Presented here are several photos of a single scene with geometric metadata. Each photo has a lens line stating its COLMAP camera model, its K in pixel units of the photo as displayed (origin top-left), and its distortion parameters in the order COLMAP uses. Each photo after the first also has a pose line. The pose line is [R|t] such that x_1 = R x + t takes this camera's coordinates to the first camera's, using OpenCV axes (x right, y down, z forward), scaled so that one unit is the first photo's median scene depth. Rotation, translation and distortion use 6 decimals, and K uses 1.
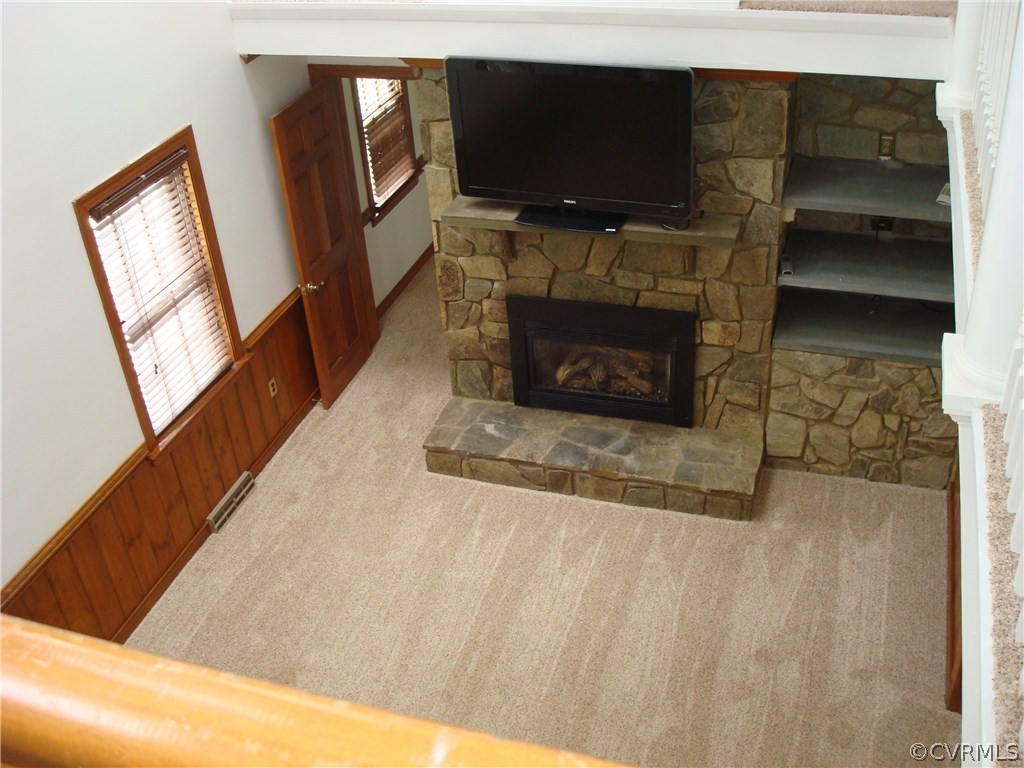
lens RADIAL K [[1073.2, 0, 512.0], [0, 1073.2, 384.0], [0, 0, 1]] dist [-0.065848, -0.149635]
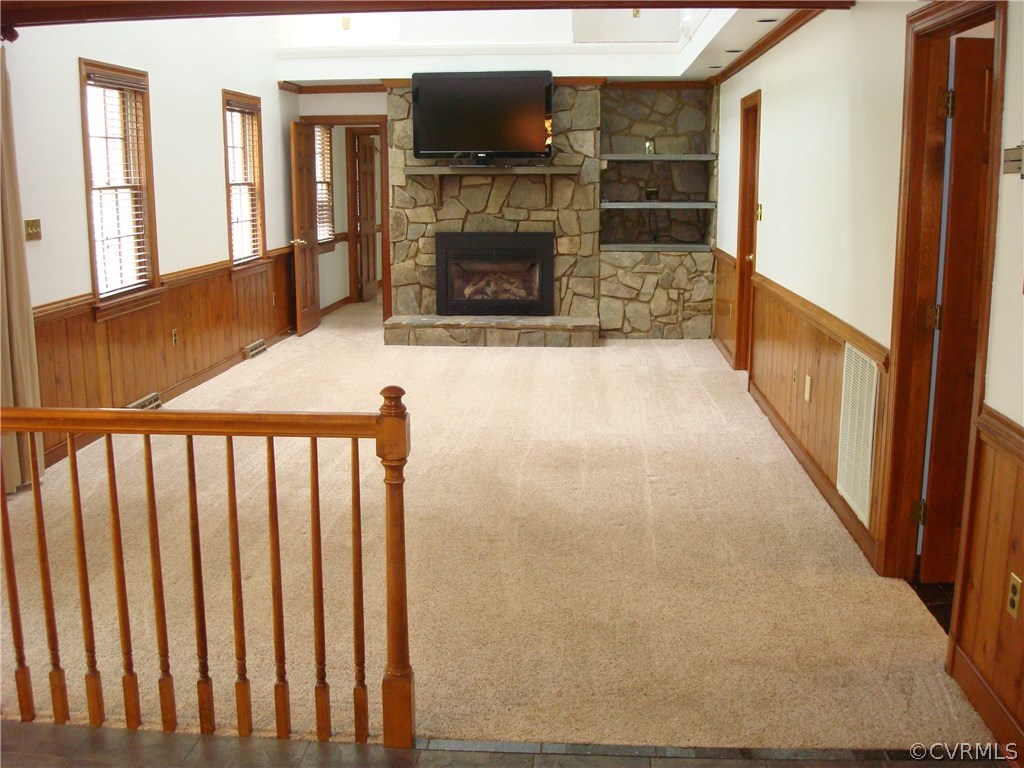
lens RADIAL K [[1073.2, 0, 512.0], [0, 1073.2, 384.0], [0, 0, 1]] dist [-0.065848, -0.149635]
pose [[0.968914, 0.014816, 0.246955, -0.297264], [0.082752, 0.921299, -0.379947, 0.772004], [-0.233149, 0.388572, 0.891434, -0.381584]]
